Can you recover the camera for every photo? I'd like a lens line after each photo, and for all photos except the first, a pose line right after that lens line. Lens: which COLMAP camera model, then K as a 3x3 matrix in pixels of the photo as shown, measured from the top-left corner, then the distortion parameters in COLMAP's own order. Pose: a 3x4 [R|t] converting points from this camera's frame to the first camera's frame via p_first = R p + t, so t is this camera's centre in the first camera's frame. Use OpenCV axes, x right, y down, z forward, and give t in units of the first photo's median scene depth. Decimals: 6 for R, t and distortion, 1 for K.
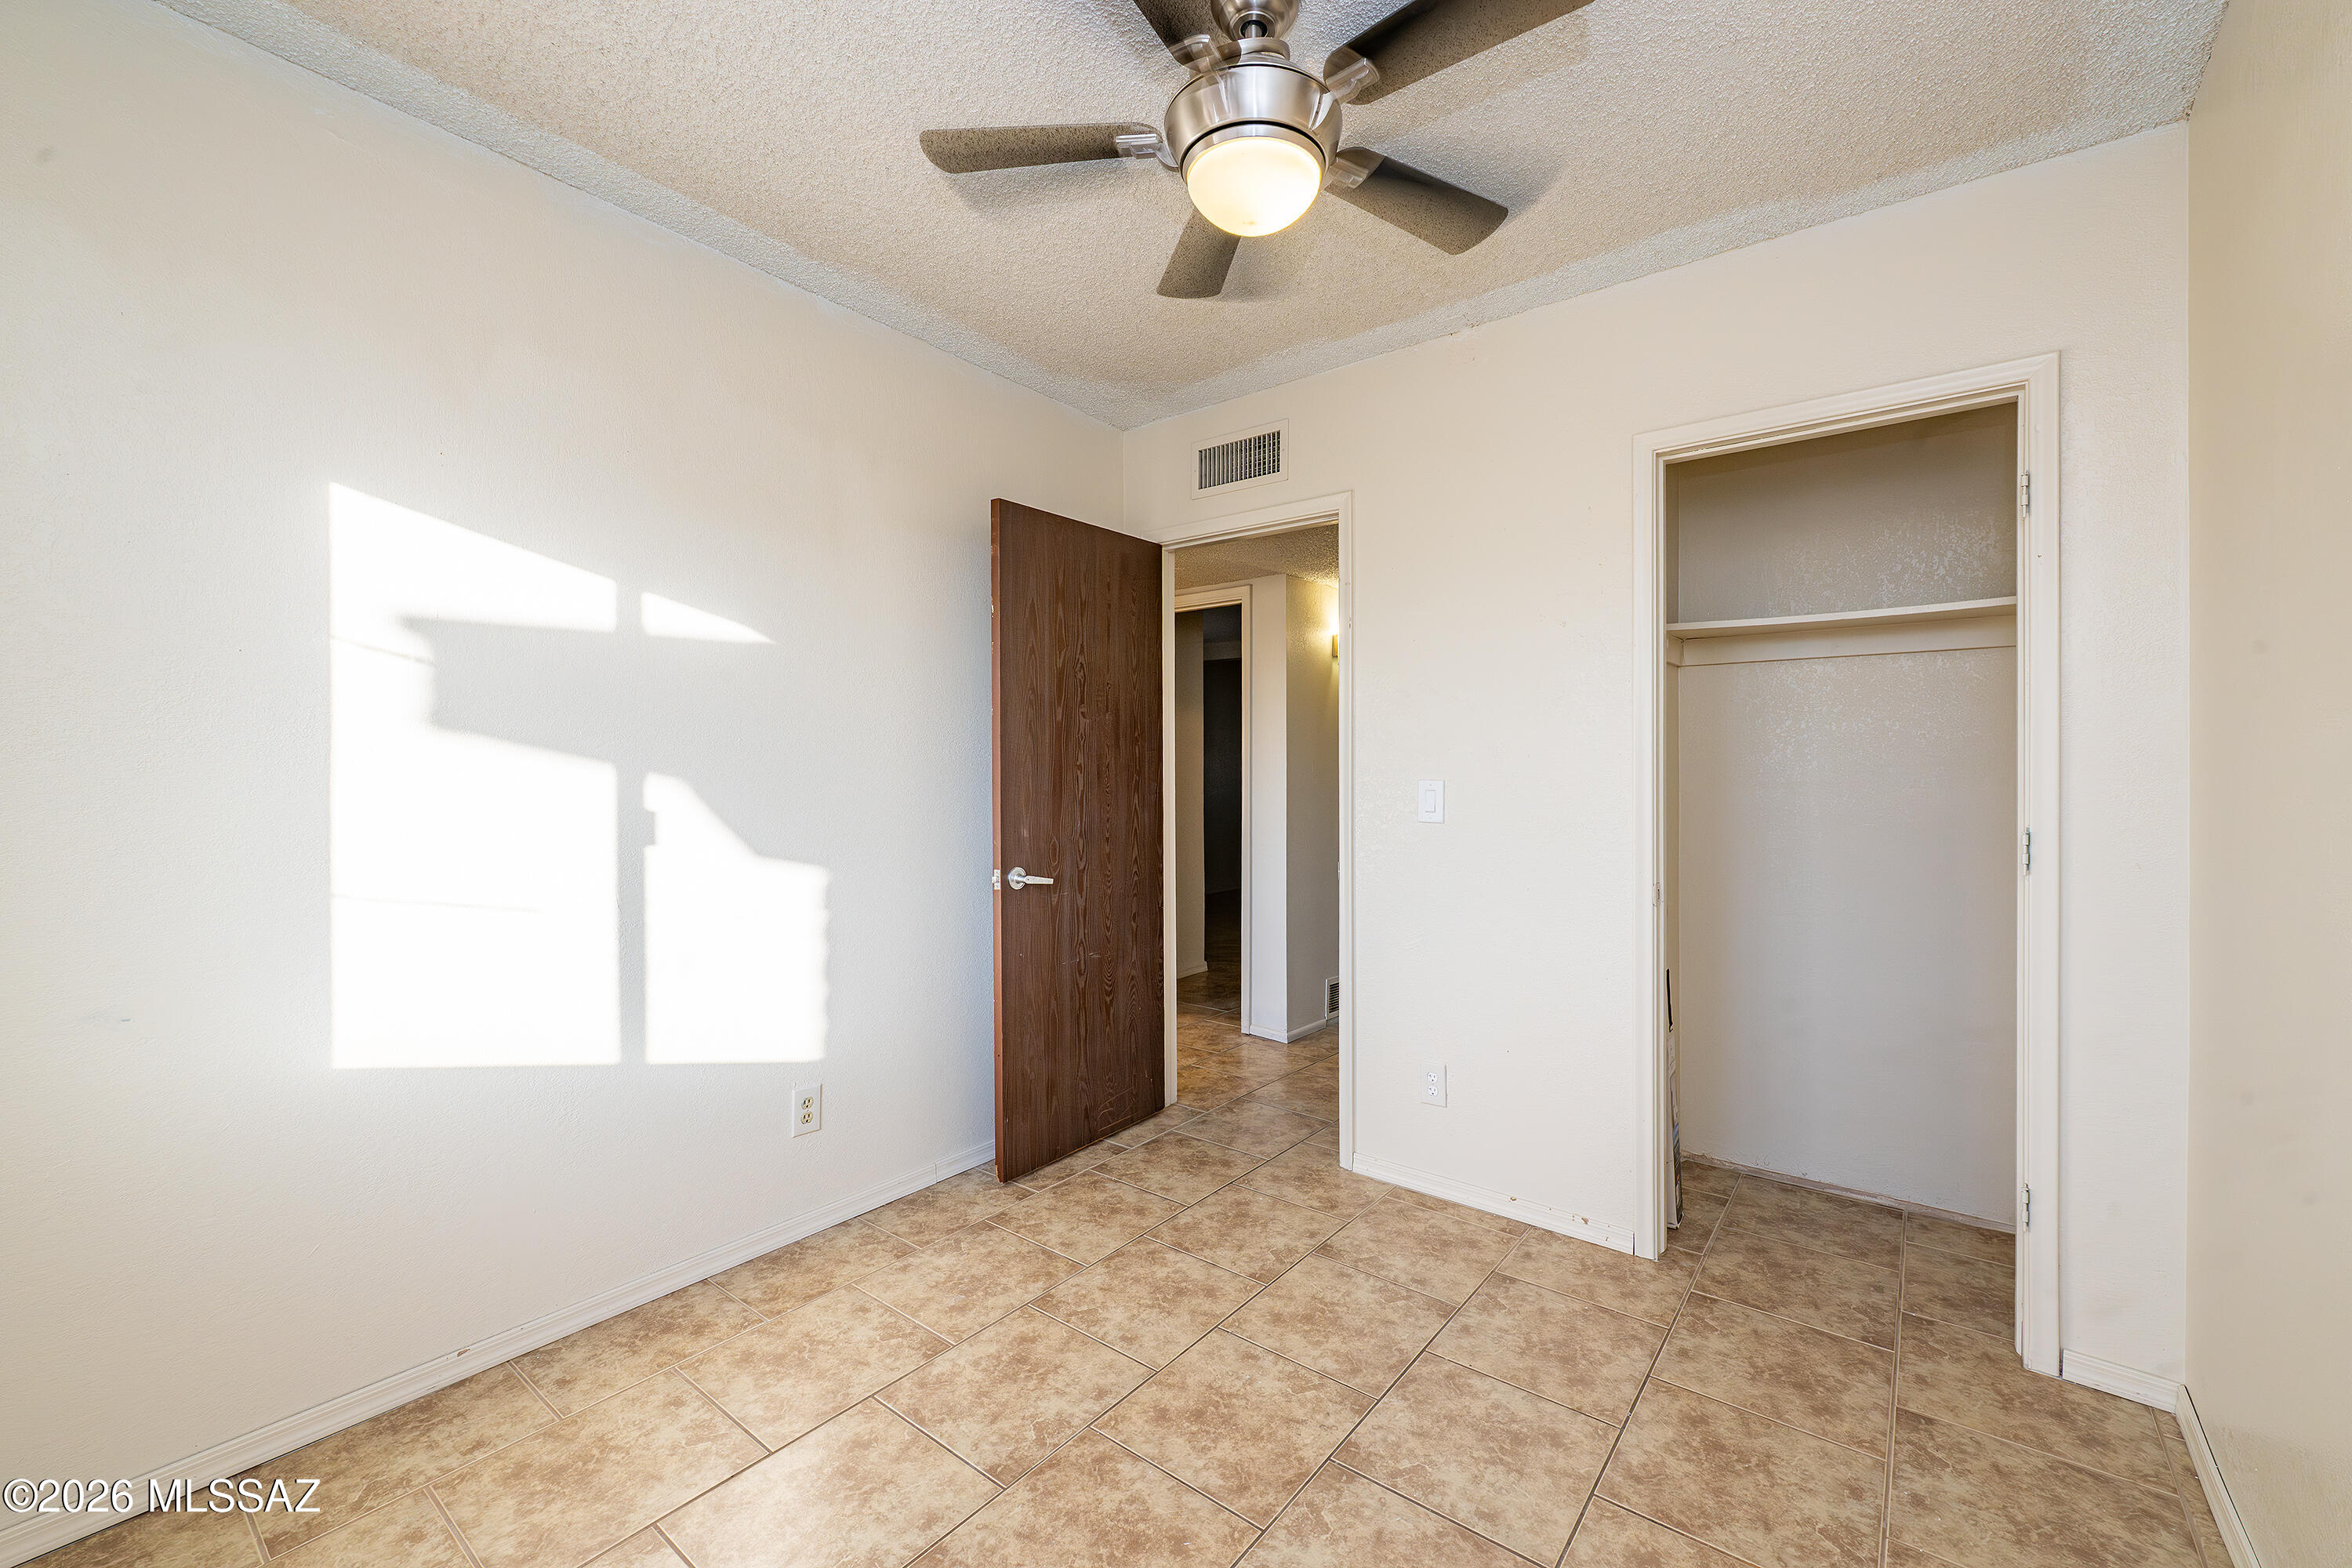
lens RADIAL K [[948.3, 0, 1191.4], [0, 948.3, 778.4], [0, 0, 1]] dist [-0.000018, -0.000260]
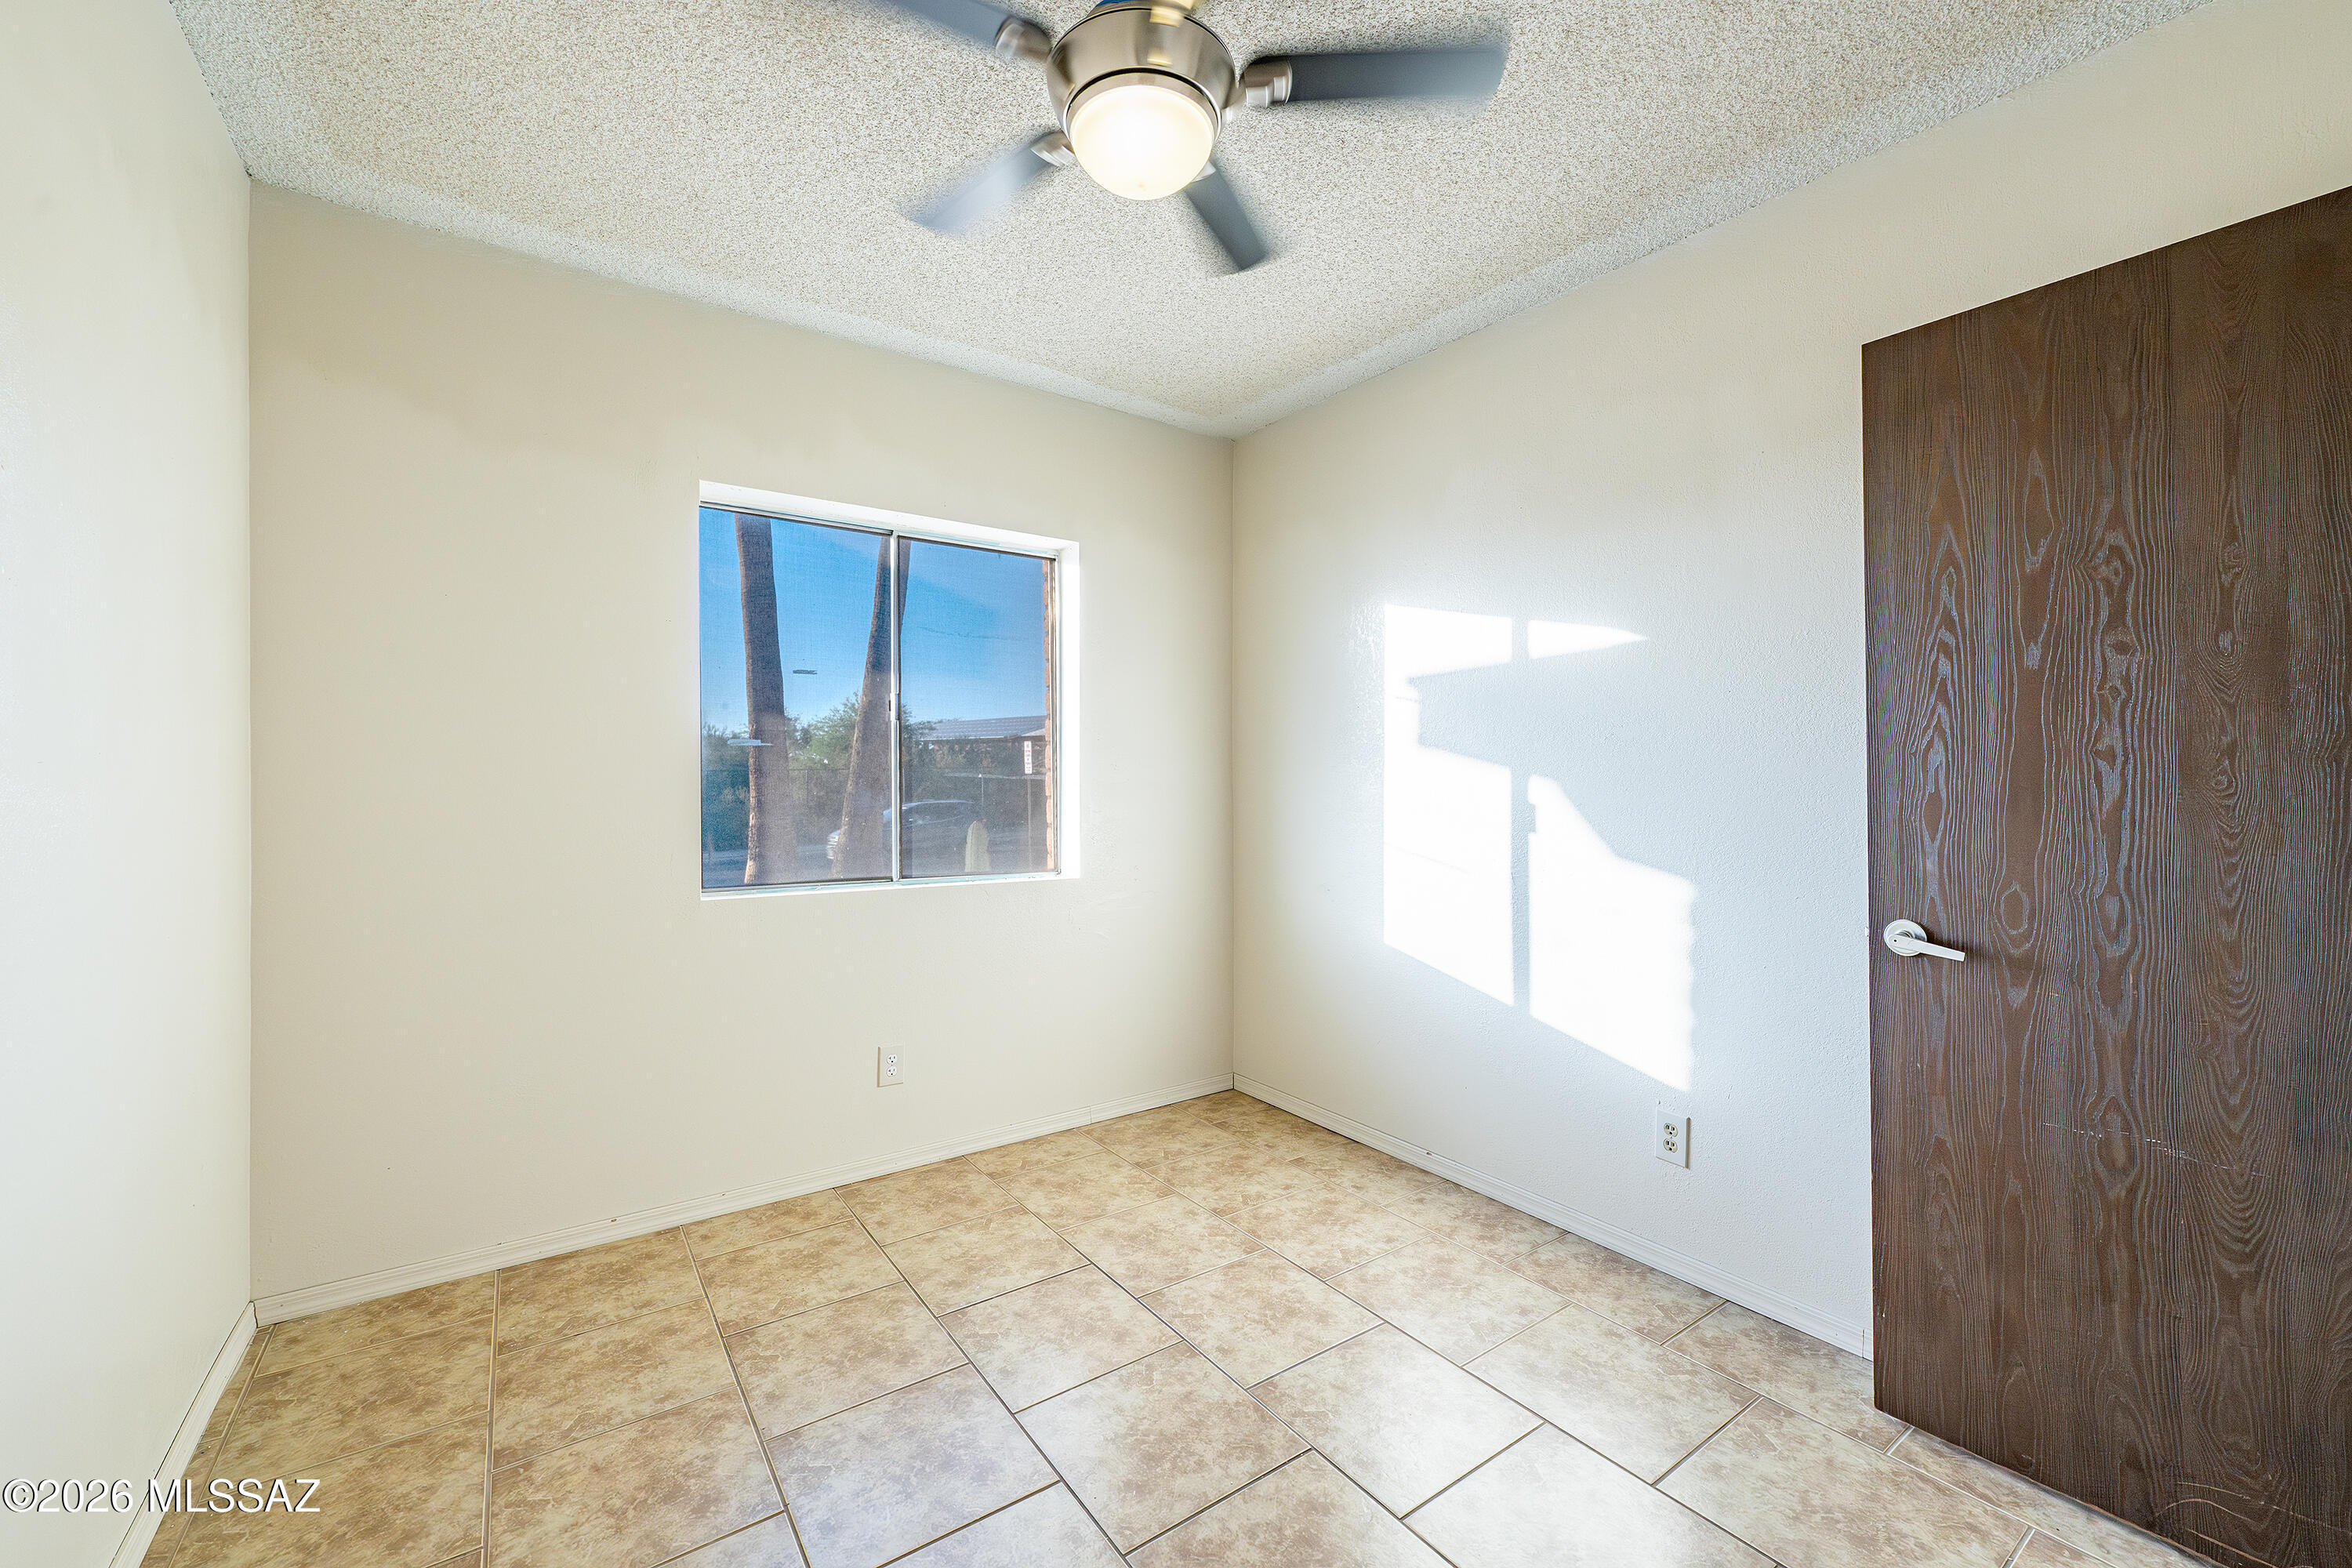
lens RADIAL K [[937.4, 0, 1220.1], [0, 937.4, 782.0], [0, 0, 1]] dist [-0.000281, -0.000091]
pose [[-0.269323, 0.001156, -0.963049, 0.658592], [-0.002433, 0.999995, 0.001881, 0.004787], [0.963047, 0.002850, -0.269319, 0.921290]]
